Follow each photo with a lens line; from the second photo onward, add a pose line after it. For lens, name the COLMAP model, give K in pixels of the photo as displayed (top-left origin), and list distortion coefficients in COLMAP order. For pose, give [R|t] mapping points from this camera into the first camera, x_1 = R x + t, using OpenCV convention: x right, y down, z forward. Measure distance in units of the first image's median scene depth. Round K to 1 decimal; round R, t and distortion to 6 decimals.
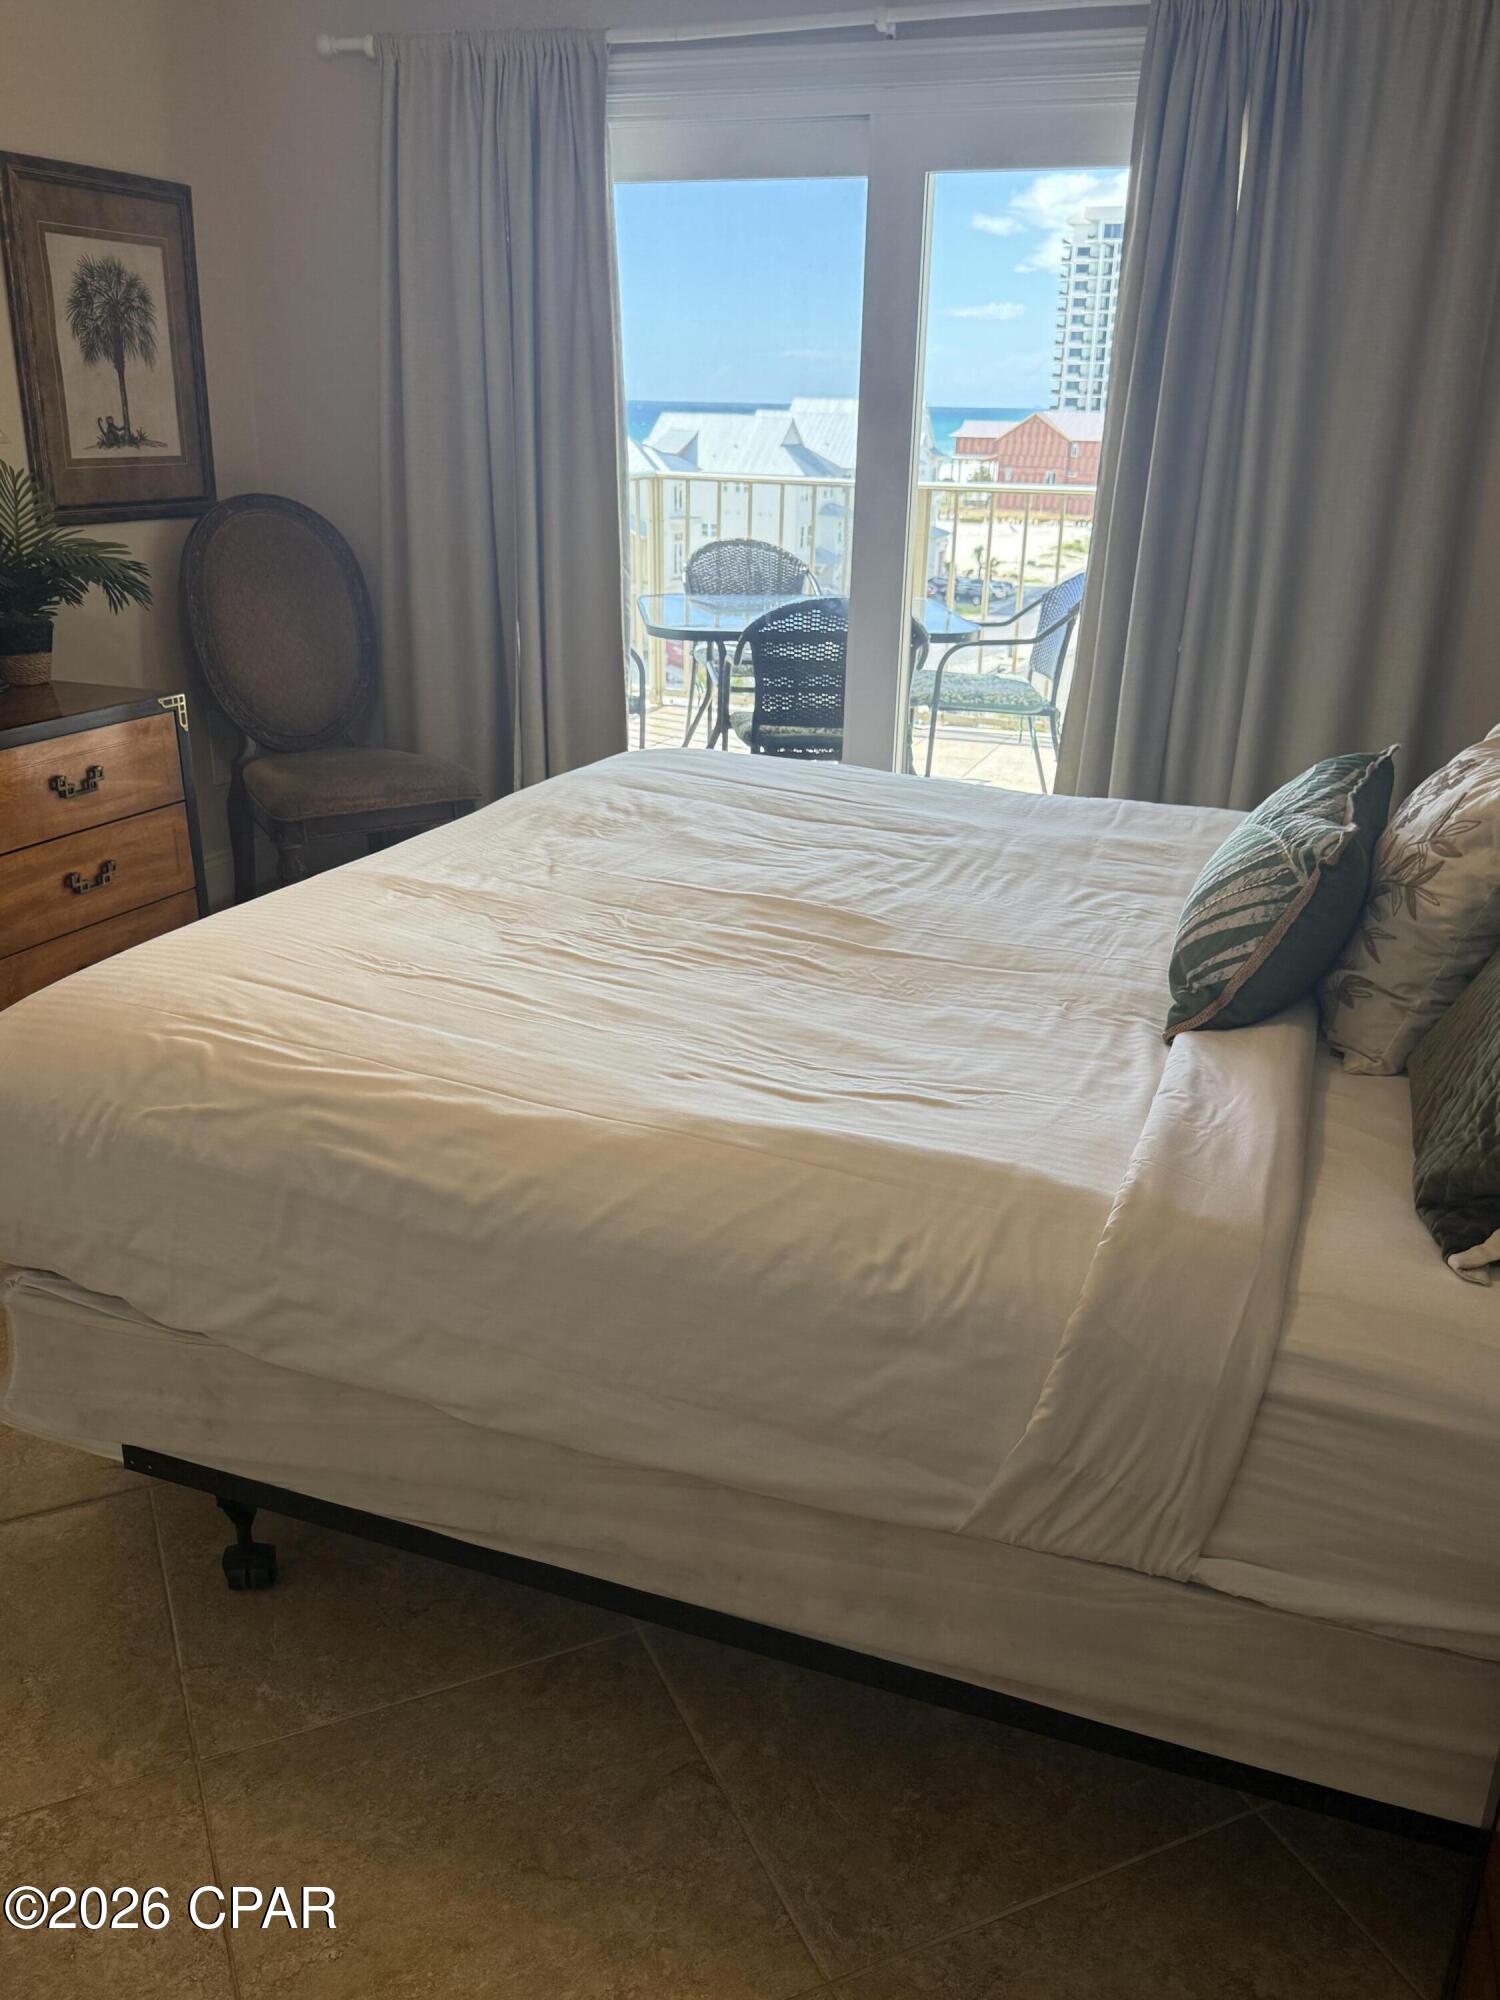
lens RADIAL K [[1593.2, 0, 747.7], [0, 1593.2, 994.1], [0, 0, 1]] dist [0.061057, -0.098874]
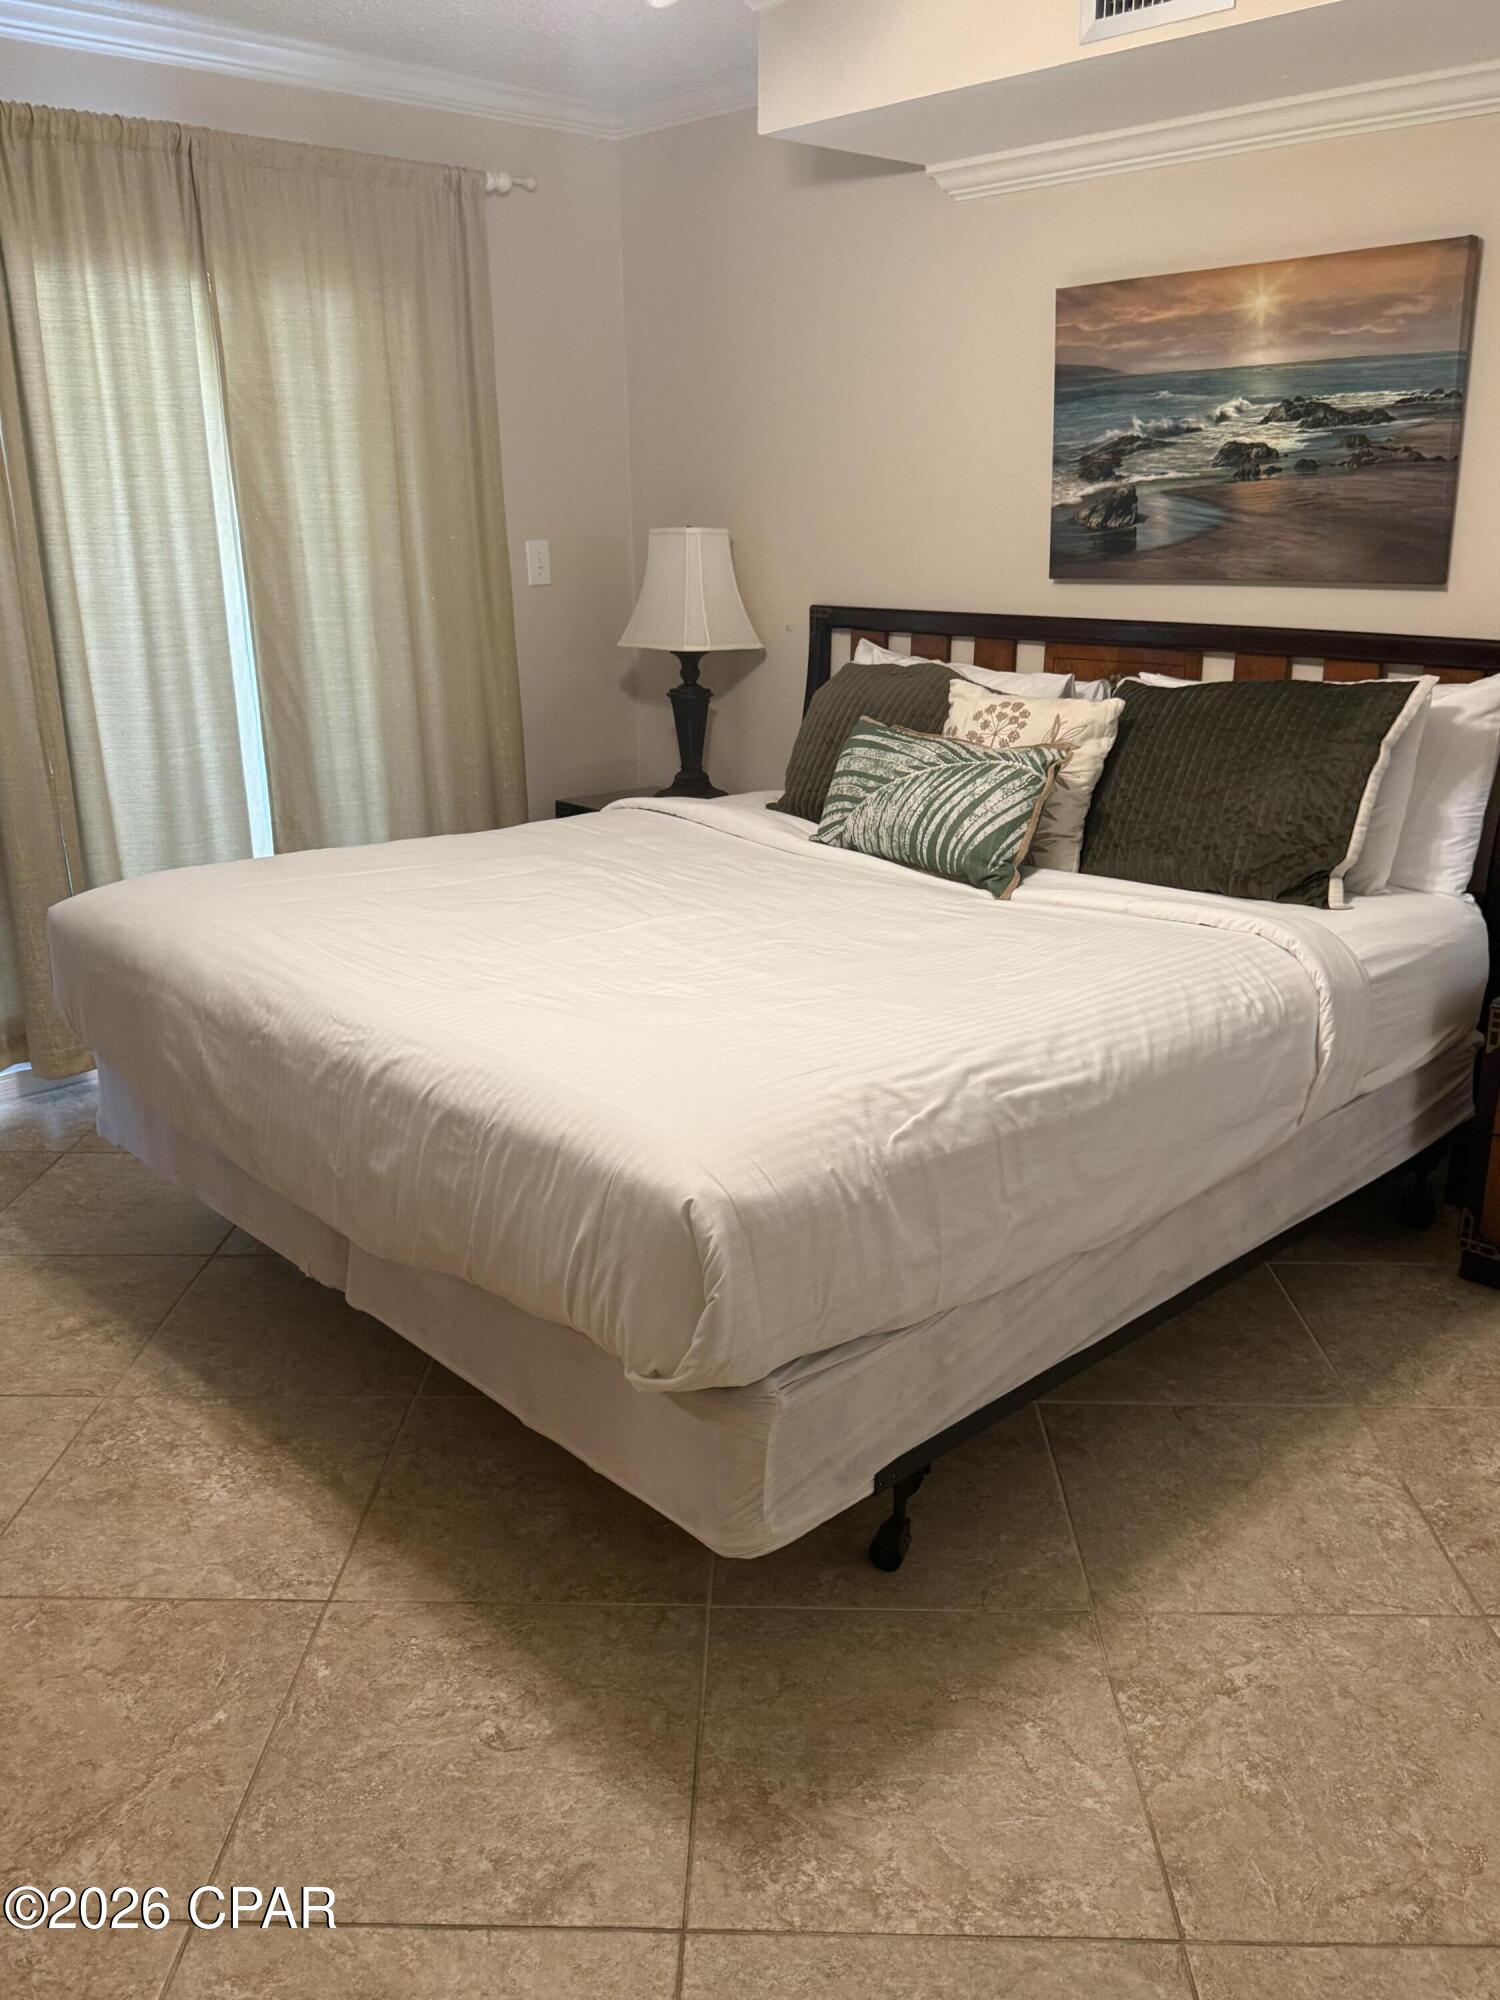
lens RADIAL K [[1593.2, 0, 754.4], [0, 1593.2, 1006.4], [0, 0, 1]] dist [0.061057, -0.098874]
pose [[0.445345, -0.294635, 0.845493, -1.266078], [0.327717, 0.932418, 0.152308, -0.204291], [-0.833228, 0.209253, 0.511805, 0.466044]]
